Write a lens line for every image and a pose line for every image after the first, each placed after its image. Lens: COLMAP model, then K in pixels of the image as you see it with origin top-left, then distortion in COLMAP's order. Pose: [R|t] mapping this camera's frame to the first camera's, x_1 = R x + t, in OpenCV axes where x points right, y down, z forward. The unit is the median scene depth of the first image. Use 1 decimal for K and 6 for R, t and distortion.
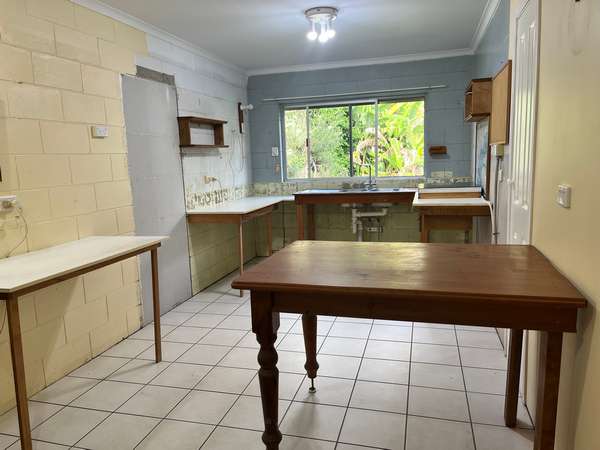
lens RADIAL K [[458.2, 0, 291.9], [0, 458.2, 226.2], [0, 0, 1]] dist [0.037218, -0.003448]
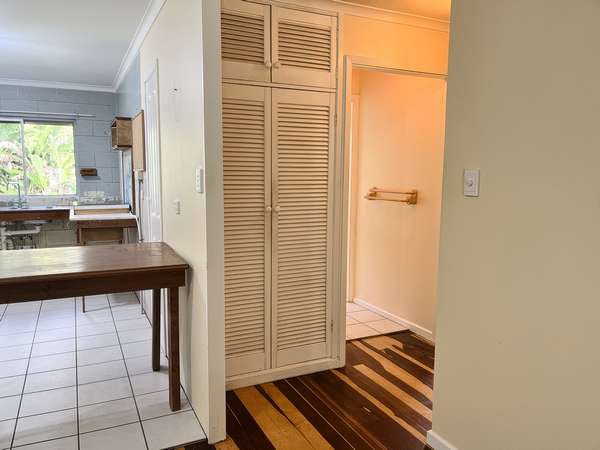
lens RADIAL K [[458.2, 0, 291.9], [0, 458.2, 226.2], [0, 0, 1]] dist [0.037218, -0.003448]
pose [[0.749946, -0.034680, 0.660589, -0.065713], [0.064469, 0.997703, -0.020811, 0.023673], [-0.658350, 0.058195, 0.750459, -0.175554]]
